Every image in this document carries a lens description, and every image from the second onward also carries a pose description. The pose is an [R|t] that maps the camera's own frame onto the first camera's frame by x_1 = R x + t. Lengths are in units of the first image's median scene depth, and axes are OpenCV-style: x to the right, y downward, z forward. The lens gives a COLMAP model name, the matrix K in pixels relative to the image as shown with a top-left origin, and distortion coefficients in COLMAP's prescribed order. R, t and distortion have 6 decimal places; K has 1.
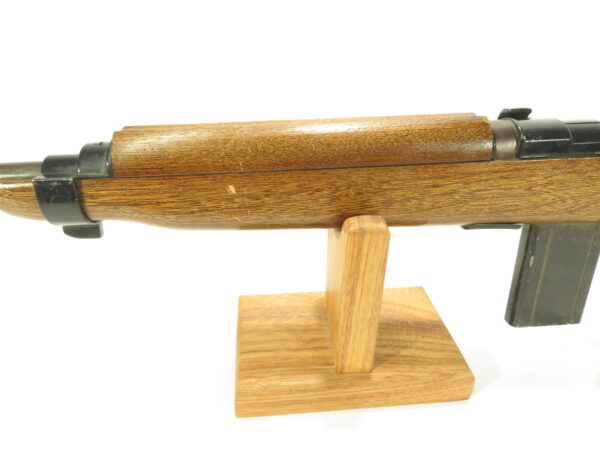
lens RADIAL K [[440.4, 0, 300.0], [0, 440.4, 225.0], [0, 0, 1]] dist [0.000896, -0.003448]
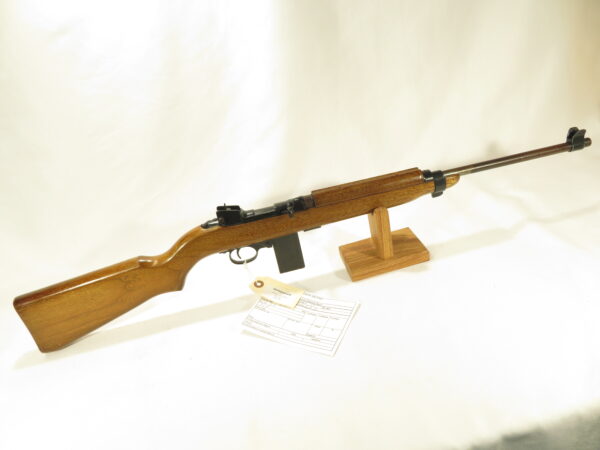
lens RADIAL K [[440.4, 0, 300.0], [0, 440.4, 225.0], [0, 0, 1]] dist [0.000896, -0.003448]
pose [[0.972721, -0.228044, -0.042553, -0.283423], [0.228811, 0.973369, 0.014079, -0.064872], [0.038210, -0.023432, 0.998995, -2.038682]]
